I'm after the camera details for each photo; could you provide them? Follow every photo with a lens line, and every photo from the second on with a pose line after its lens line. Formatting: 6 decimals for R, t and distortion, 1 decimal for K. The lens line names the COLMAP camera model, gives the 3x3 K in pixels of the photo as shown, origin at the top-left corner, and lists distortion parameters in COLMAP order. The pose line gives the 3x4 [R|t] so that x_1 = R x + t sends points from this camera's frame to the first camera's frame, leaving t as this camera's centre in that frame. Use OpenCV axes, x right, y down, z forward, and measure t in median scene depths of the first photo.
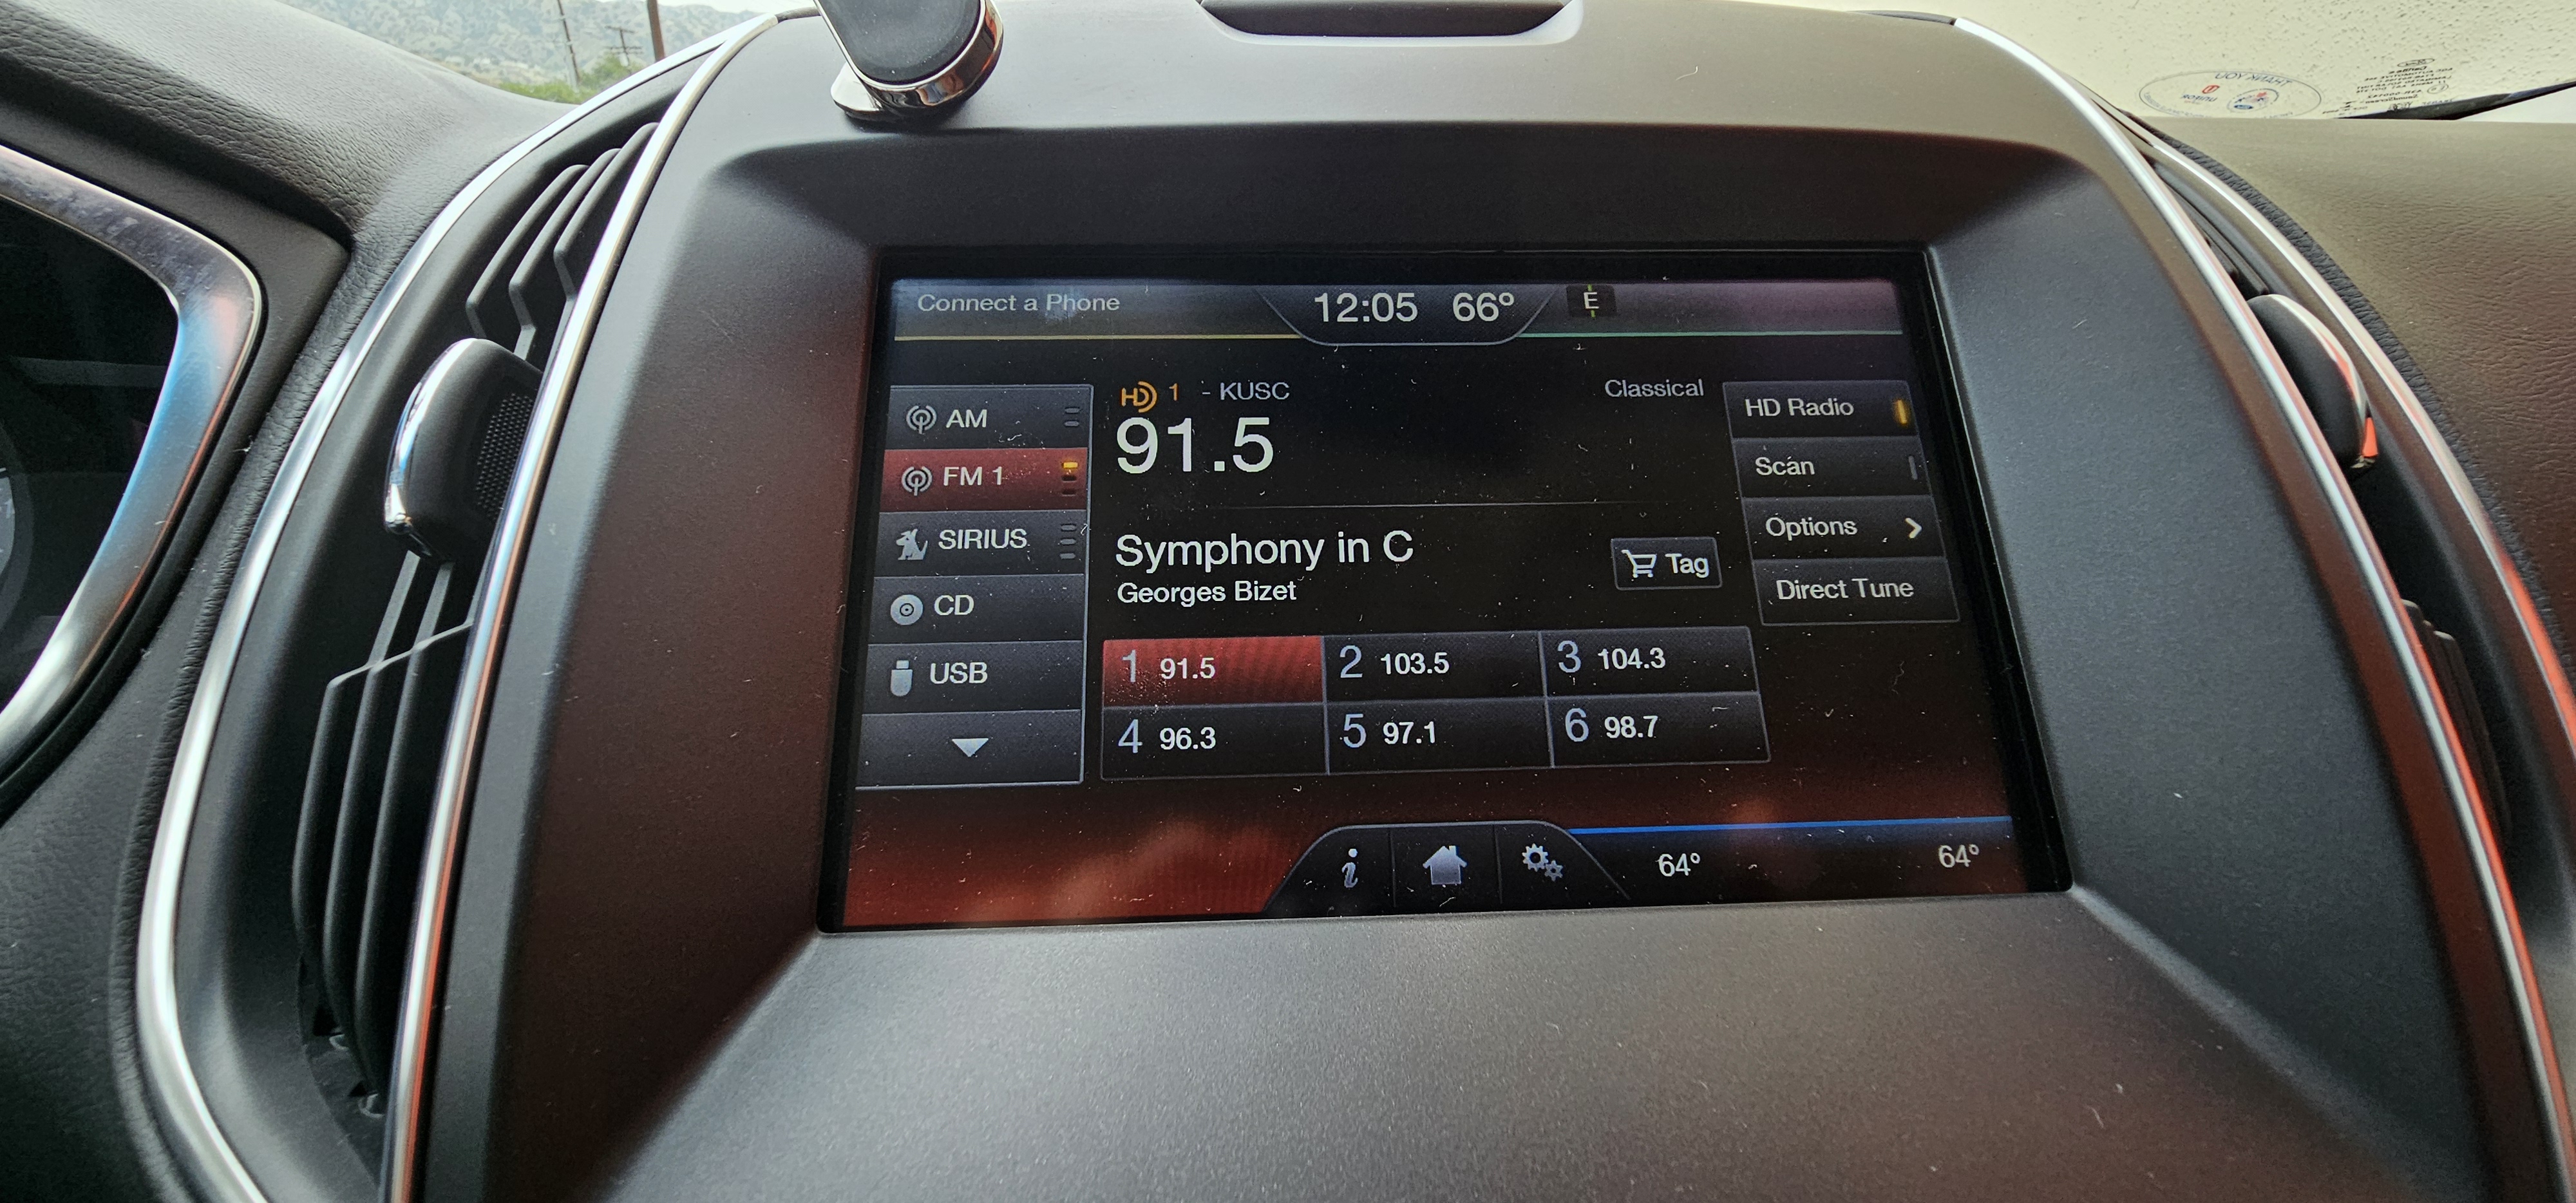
lens RADIAL K [[1066.1, 0, 1288.0], [0, 1066.1, 601.5], [0, 0, 1]] dist [-0.000760, 0.000430]
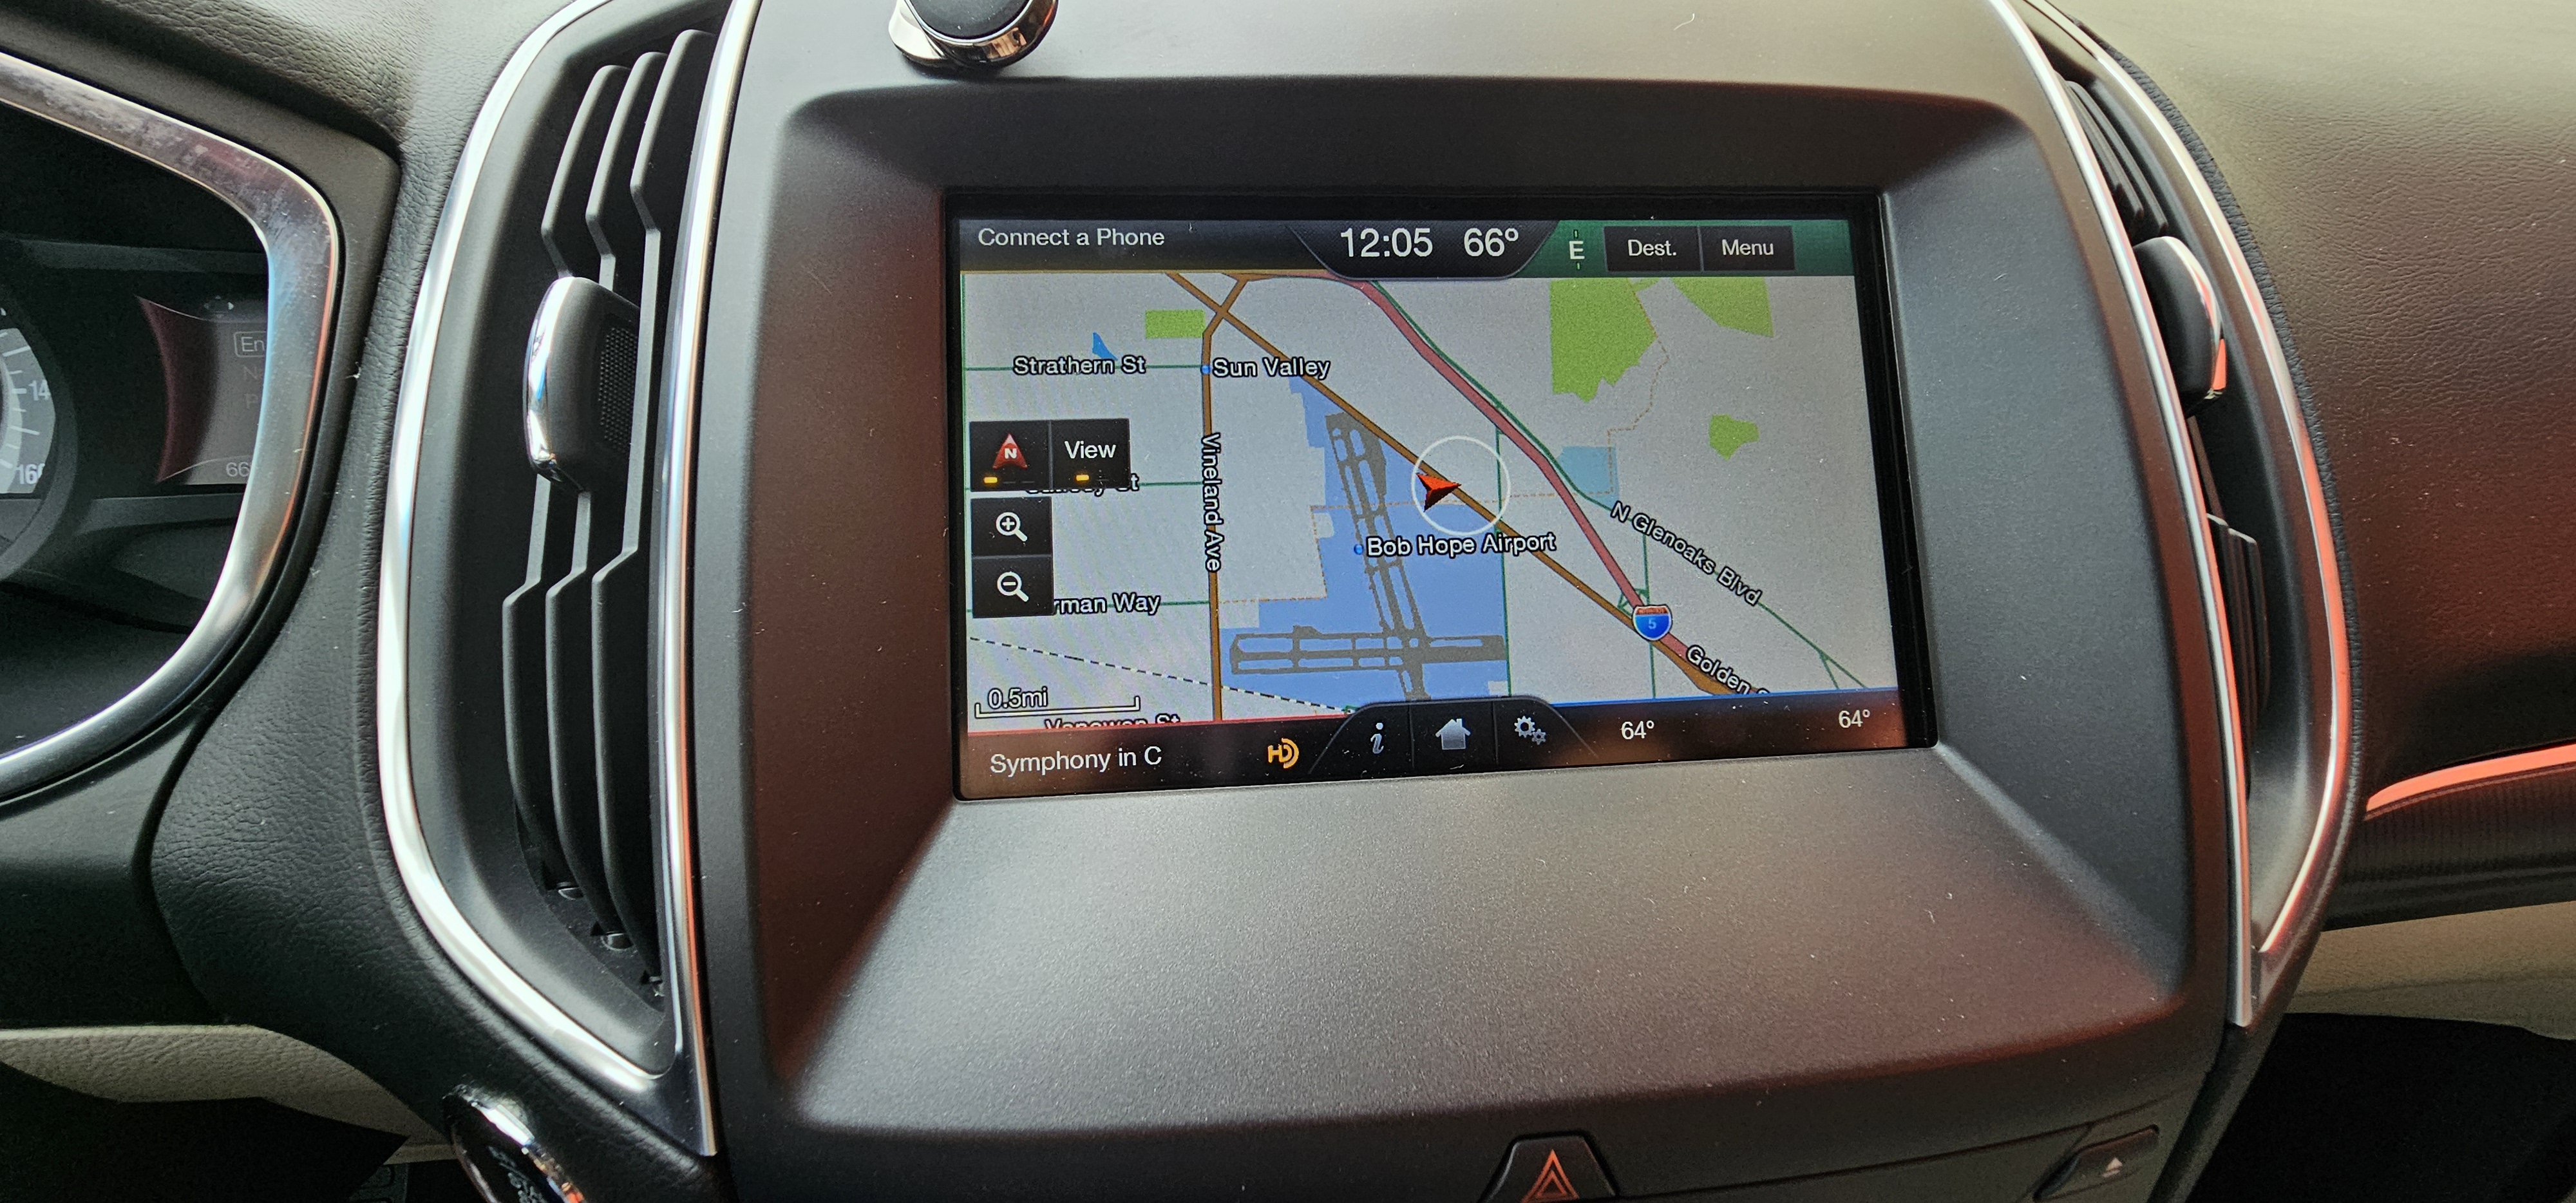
lens RADIAL K [[1066.1, 0, 1288.0], [0, 1066.1, 601.5], [0, 0, 1]] dist [-0.000760, 0.000430]
pose [[0.998408, -0.011368, 0.055248, -0.098196], [0.000750, 0.982068, 0.188523, -0.122363], [-0.056400, -0.188182, 0.980513, -0.157397]]
